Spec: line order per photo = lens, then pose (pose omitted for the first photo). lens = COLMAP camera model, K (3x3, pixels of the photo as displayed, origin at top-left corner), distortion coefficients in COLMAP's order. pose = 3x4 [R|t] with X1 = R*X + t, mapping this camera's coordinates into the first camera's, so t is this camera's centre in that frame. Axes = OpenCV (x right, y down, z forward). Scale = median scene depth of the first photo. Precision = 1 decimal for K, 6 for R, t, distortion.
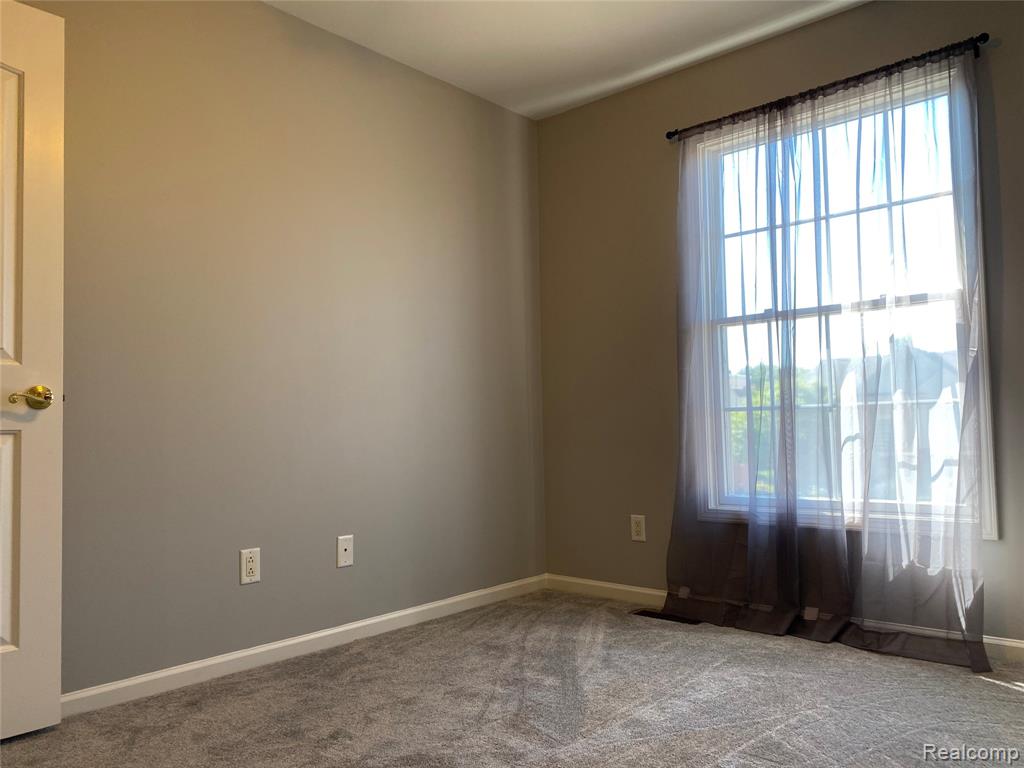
lens RADIAL K [[785.1, 0, 509.5], [0, 785.1, 381.1], [0, 0, 1]] dist [0.067345, -0.083917]
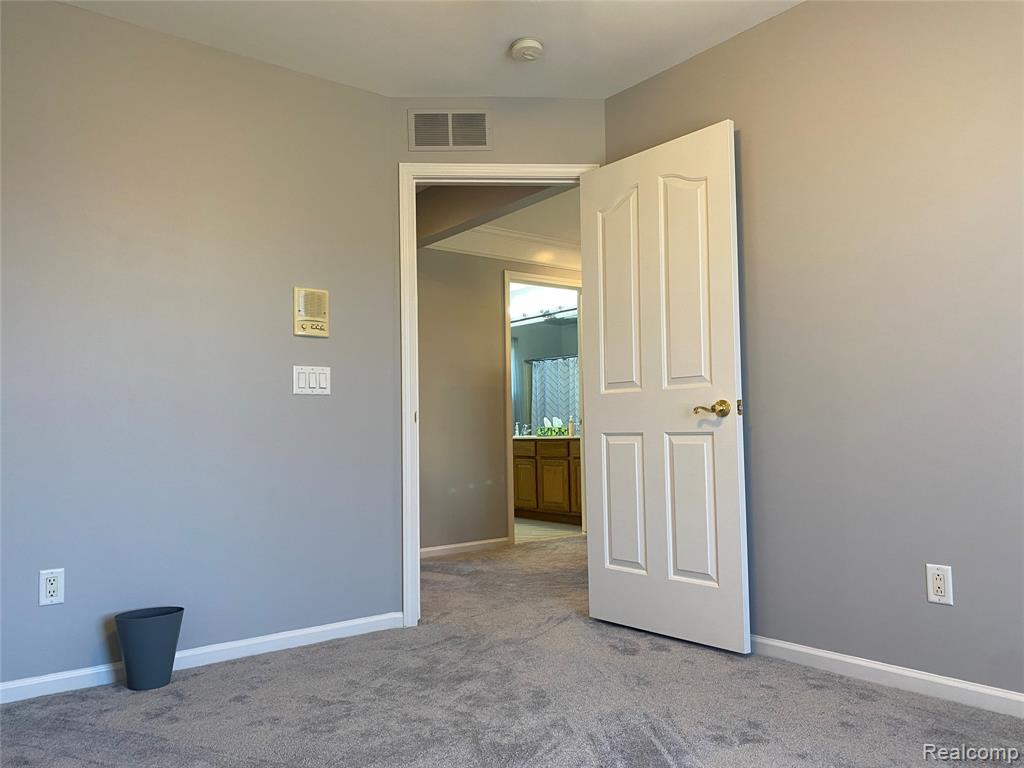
lens RADIAL K [[785.1, 0, 509.5], [0, 785.1, 381.1], [0, 0, 1]] dist [0.067345, -0.083917]
pose [[-0.160746, -0.043755, -0.986026, 0.705588], [0.074679, 0.995614, -0.056355, 0.020968], [0.984167, -0.082694, -0.156773, 0.745607]]
